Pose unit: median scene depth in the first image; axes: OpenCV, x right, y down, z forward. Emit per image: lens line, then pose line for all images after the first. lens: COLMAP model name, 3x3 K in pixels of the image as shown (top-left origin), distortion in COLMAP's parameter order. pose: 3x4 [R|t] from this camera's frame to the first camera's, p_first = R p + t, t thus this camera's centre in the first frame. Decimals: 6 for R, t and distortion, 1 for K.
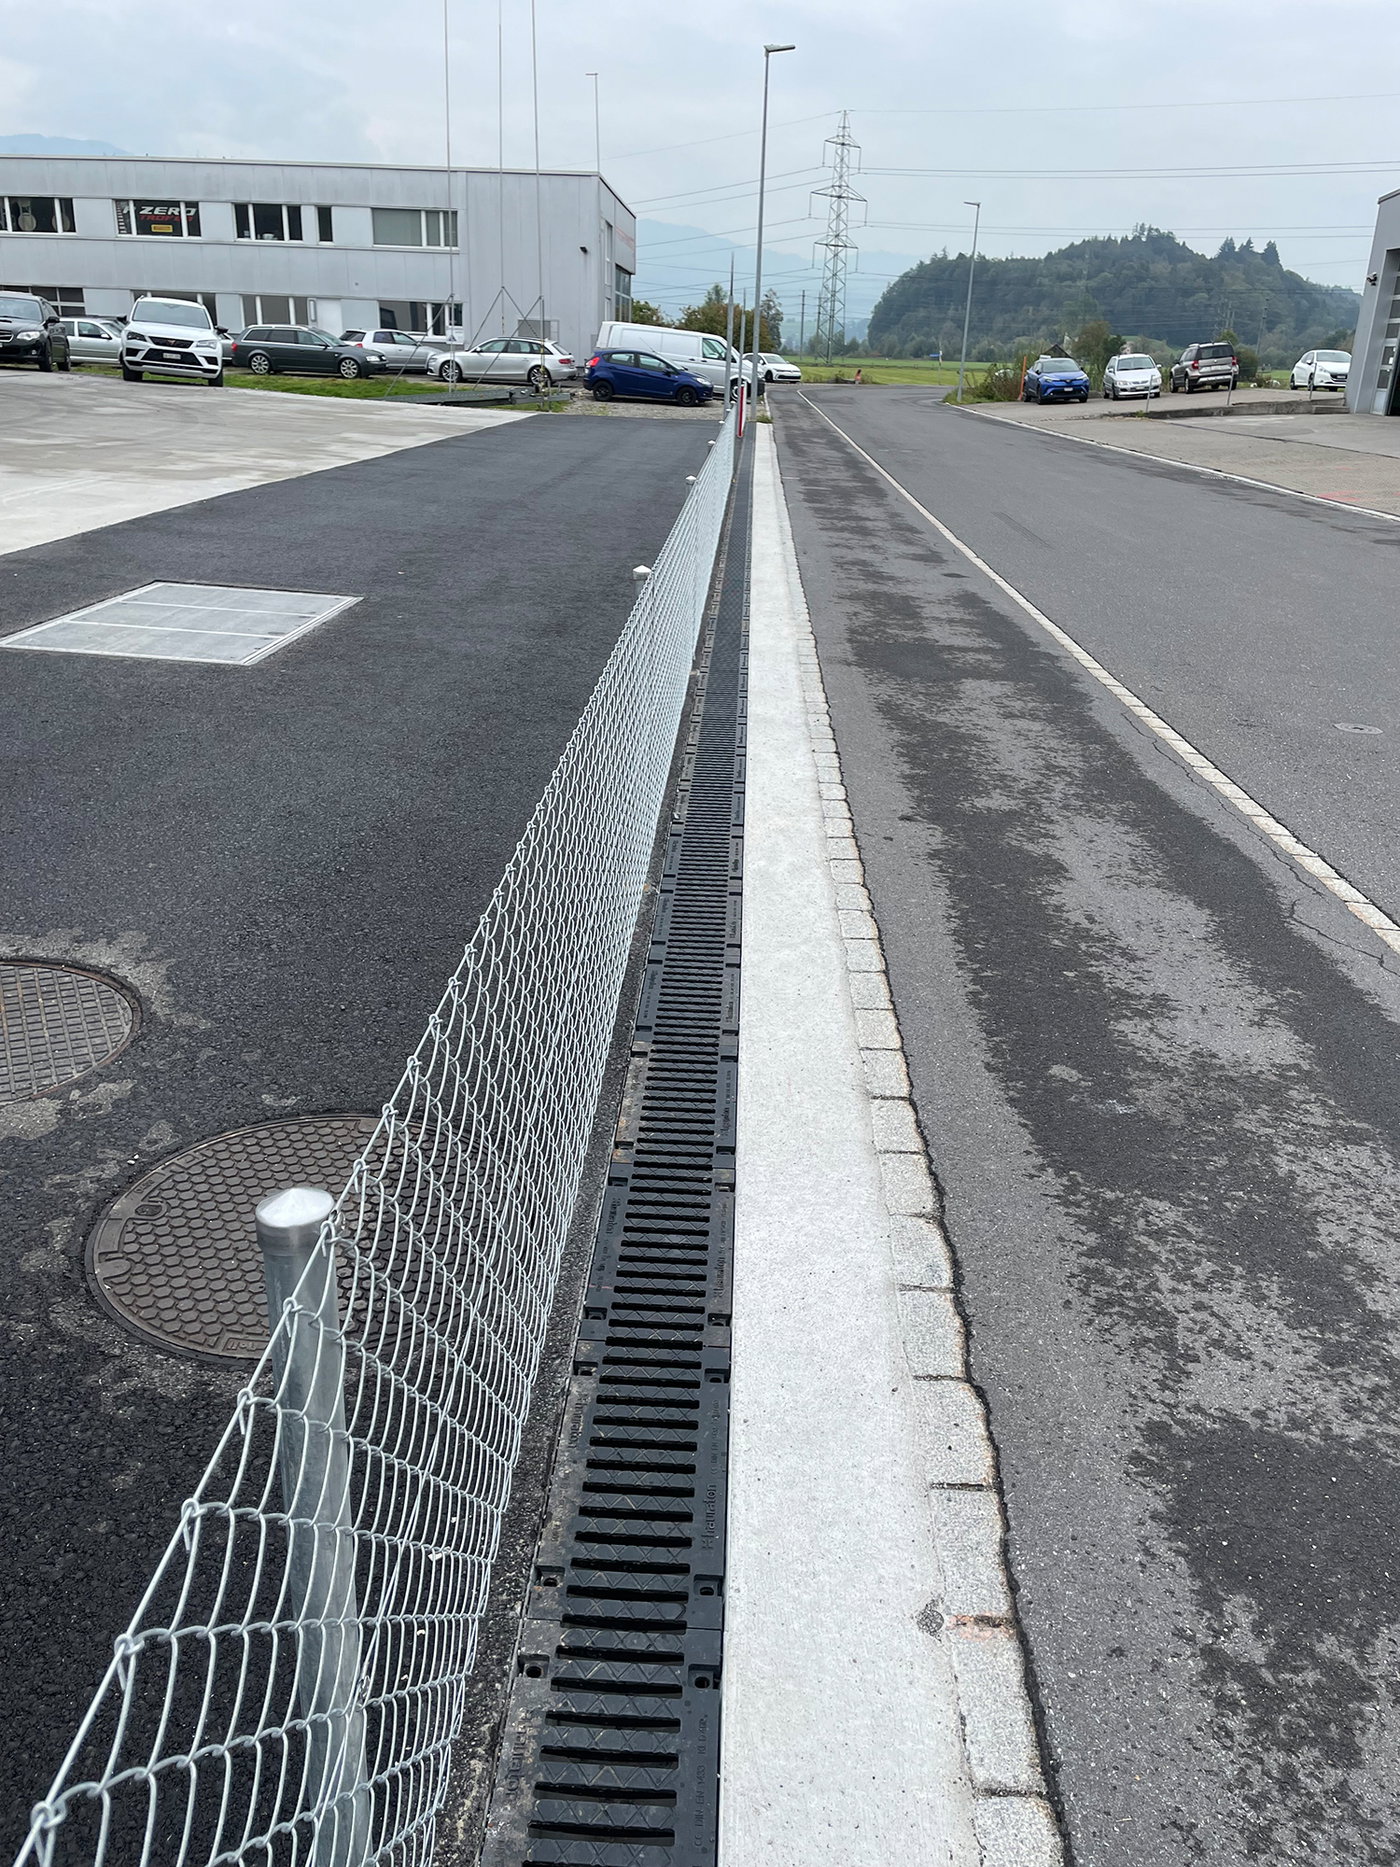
lens RADIAL K [[1425.3, 0, 717.3], [0, 1425.3, 948.7], [0, 0, 1]] dist [0.085756, -0.110458]
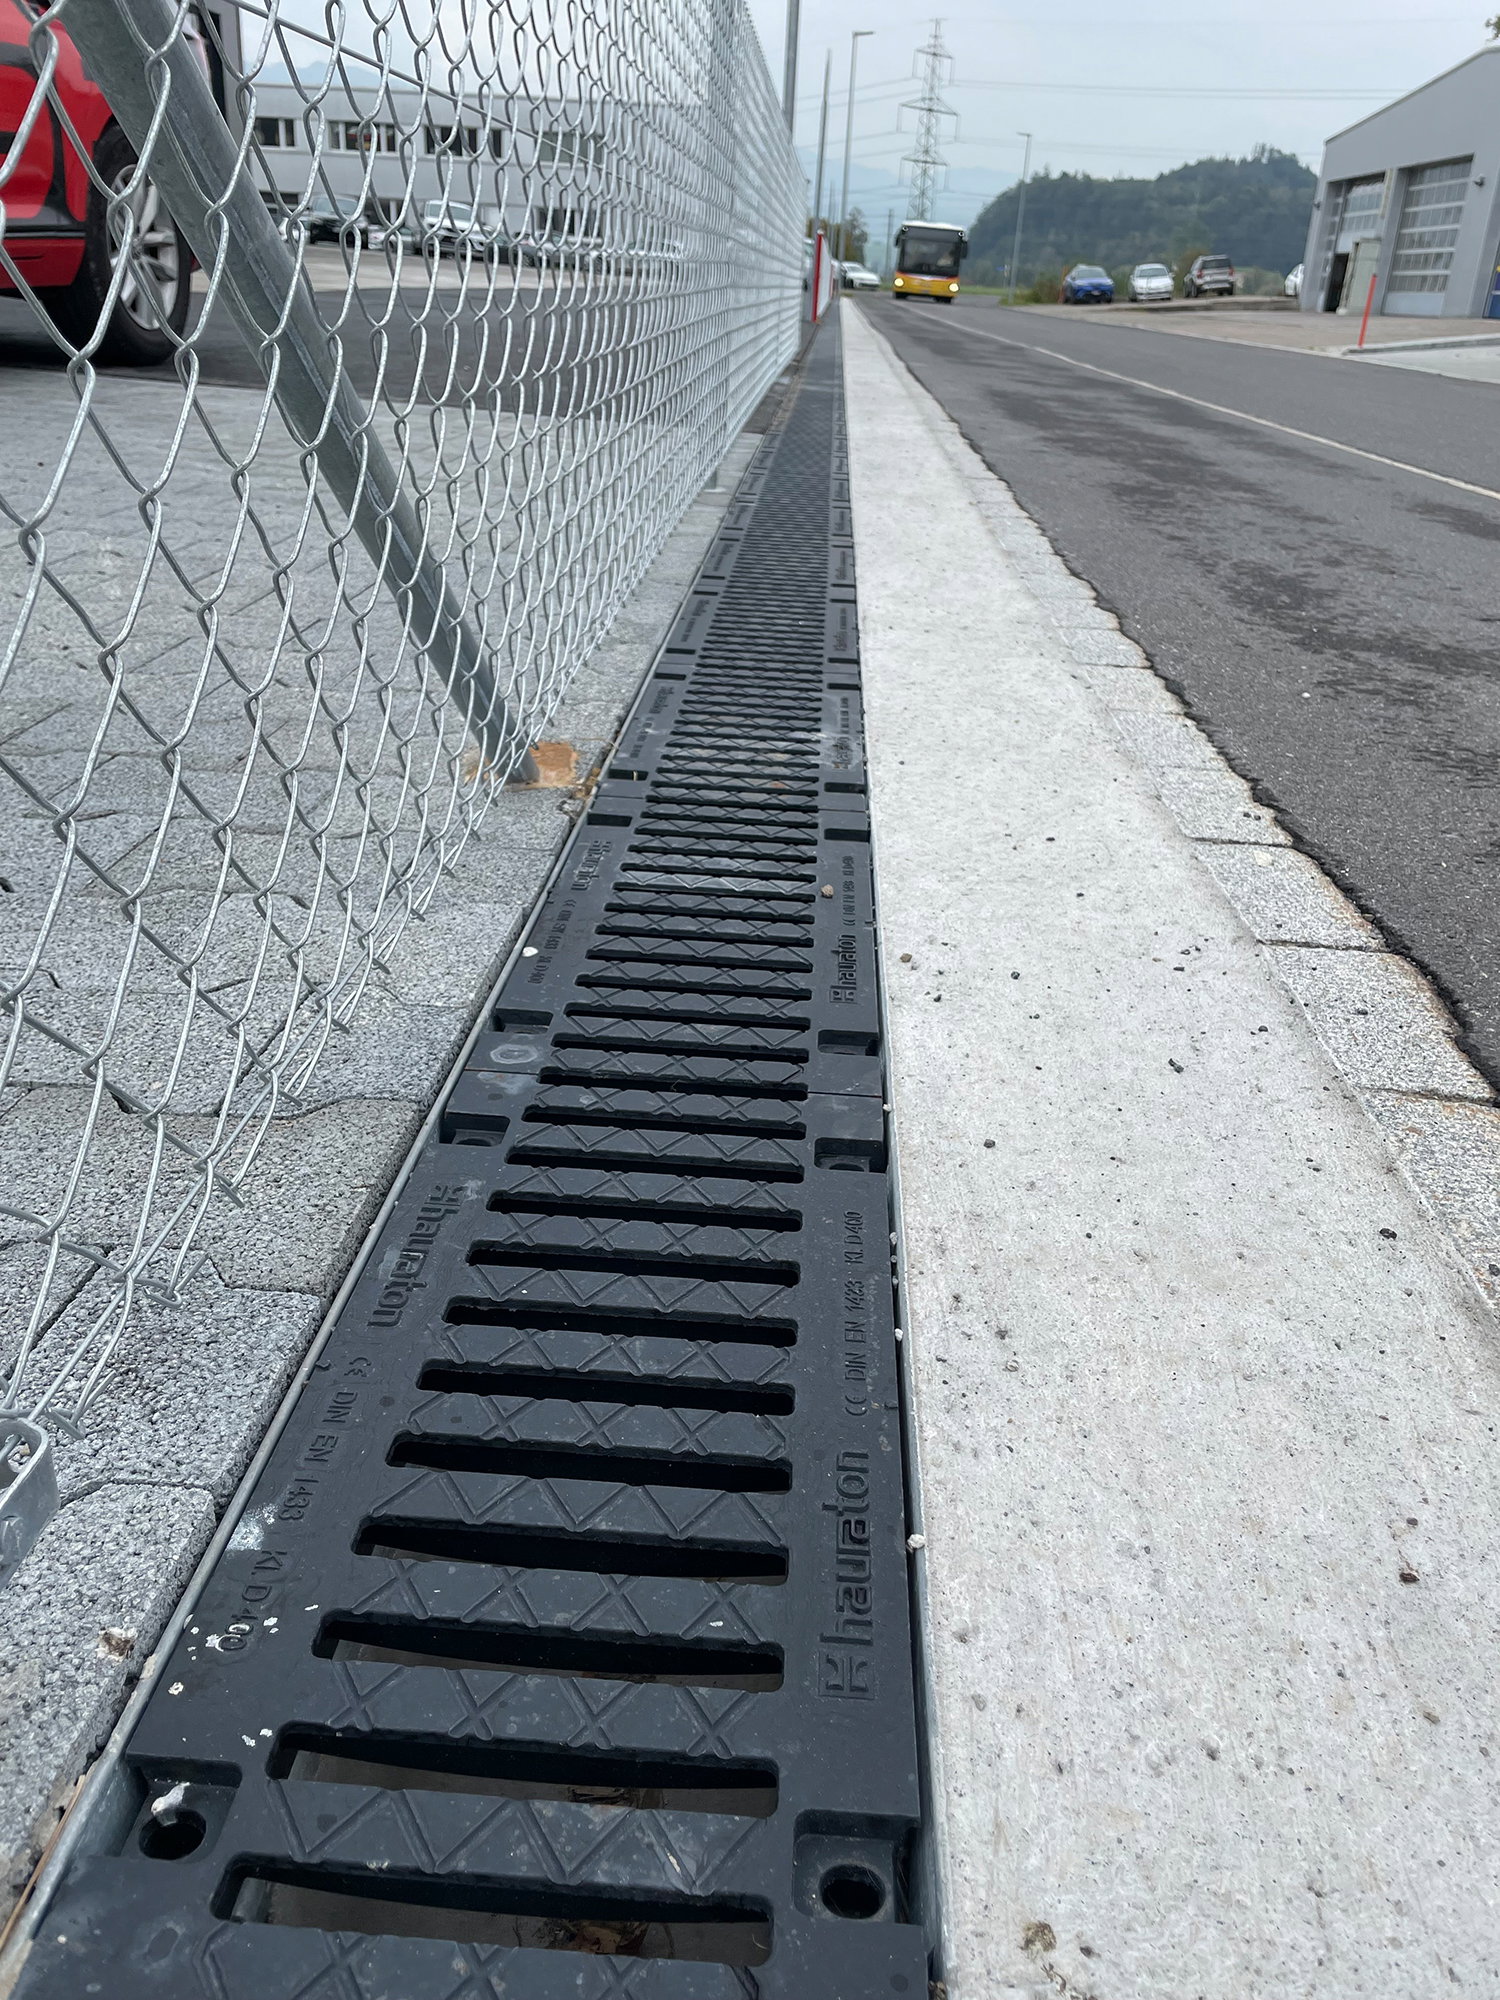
lens RADIAL K [[1526.9, 0, 763.3], [0, 1526.9, 1028.5], [0, 0, 1]] dist [0.085756, -0.110458]
pose [[0.999692, 0.022807, -0.009828, -0.012524], [-0.022190, 0.998020, 0.058850, 0.182986], [0.011150, -0.058614, 0.998218, -0.391271]]
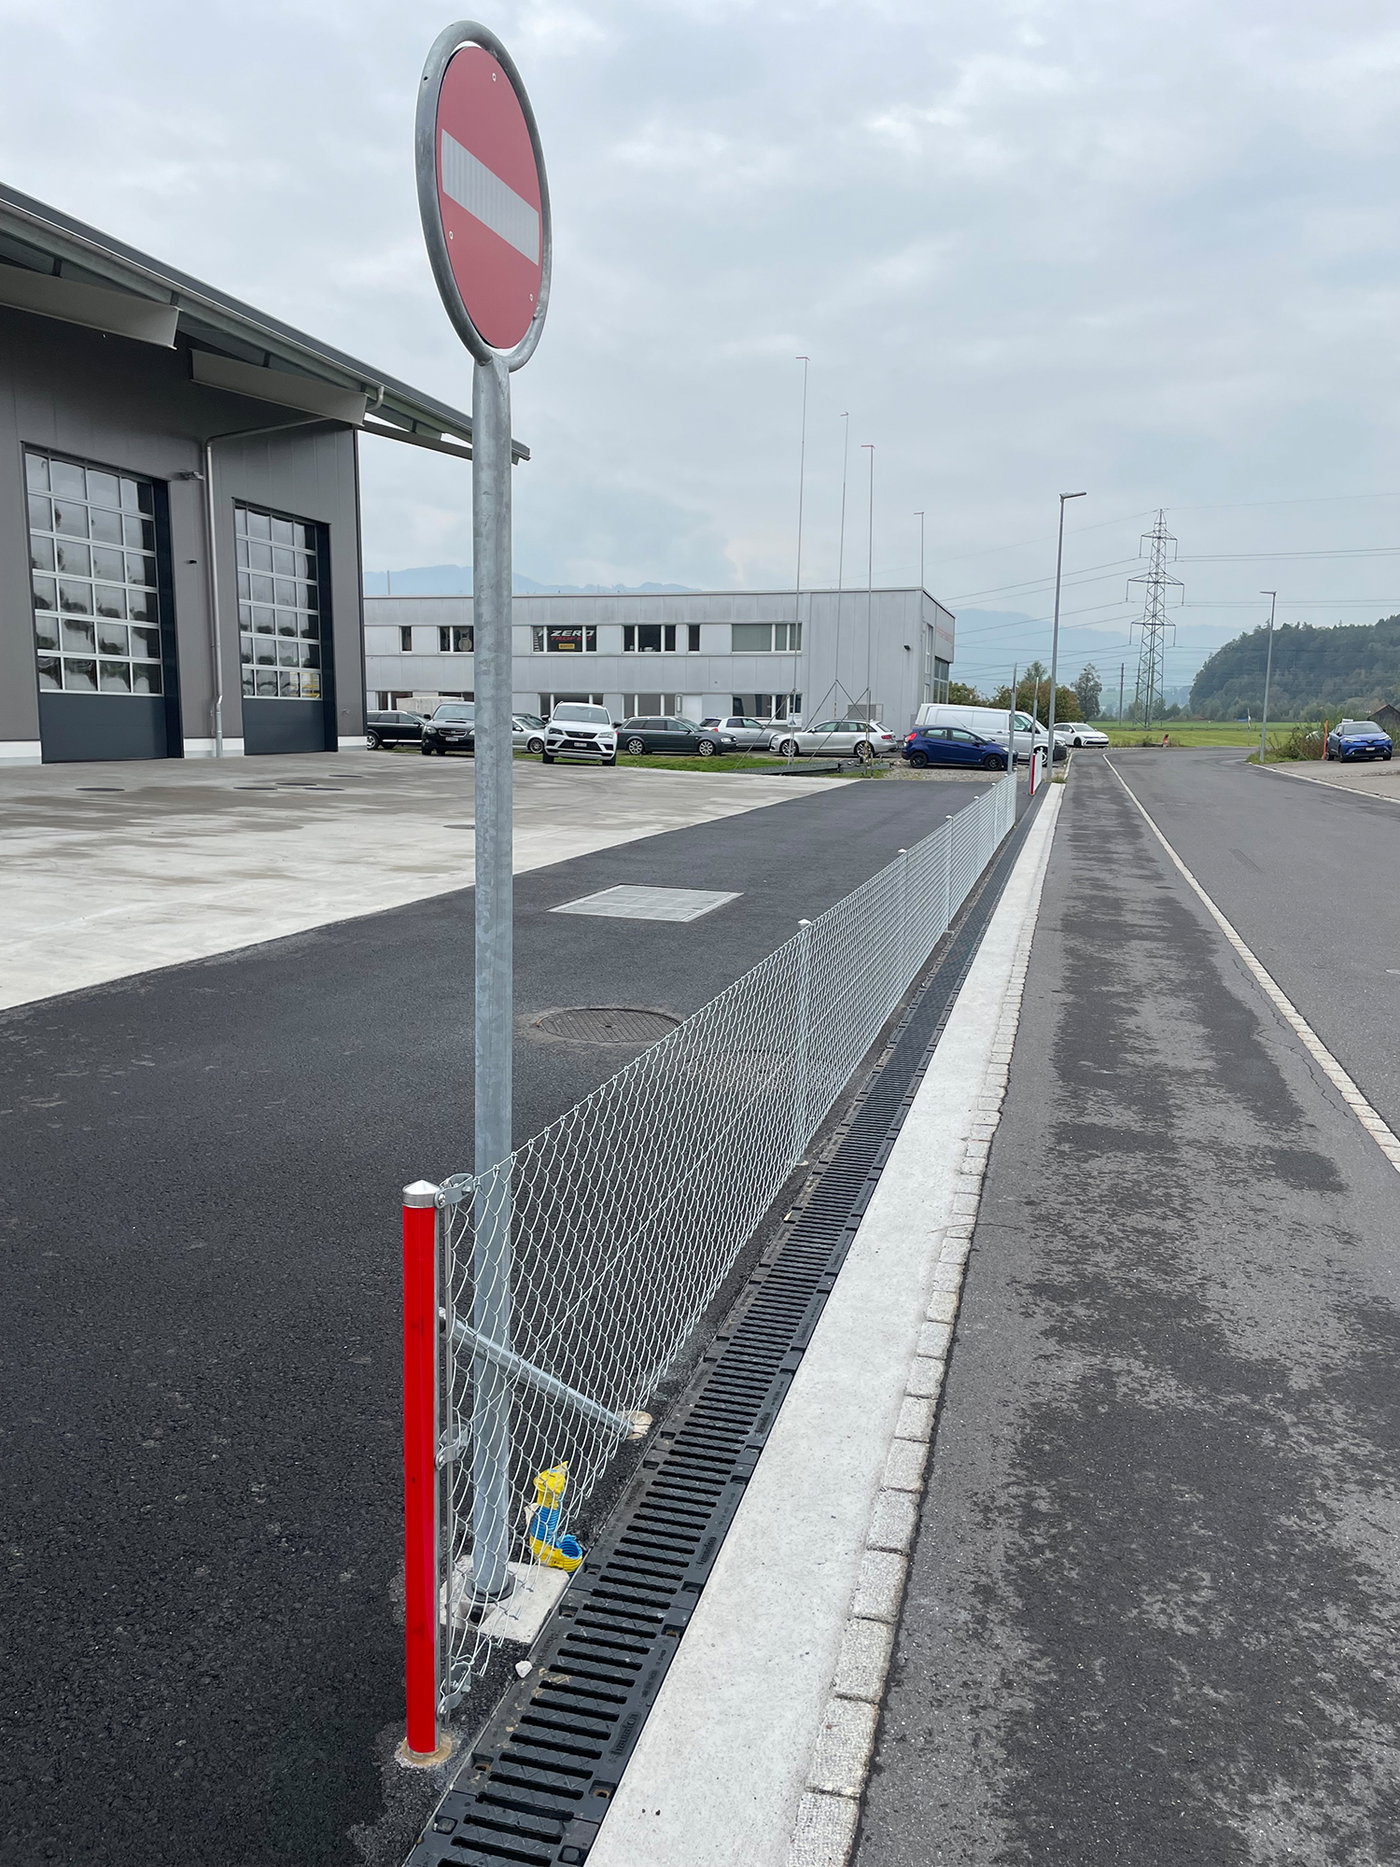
lens RADIAL K [[1425.3, 0, 683.1], [0, 1425.3, 937.1], [0, 0, 1]] dist [0.085756, -0.110458]
pose [[0.971154, 0.009962, -0.238245, 0.010668], [-0.067524, 0.969720, -0.234699, 0.029608], [0.228692, 0.244016, 0.942420, -0.081367]]
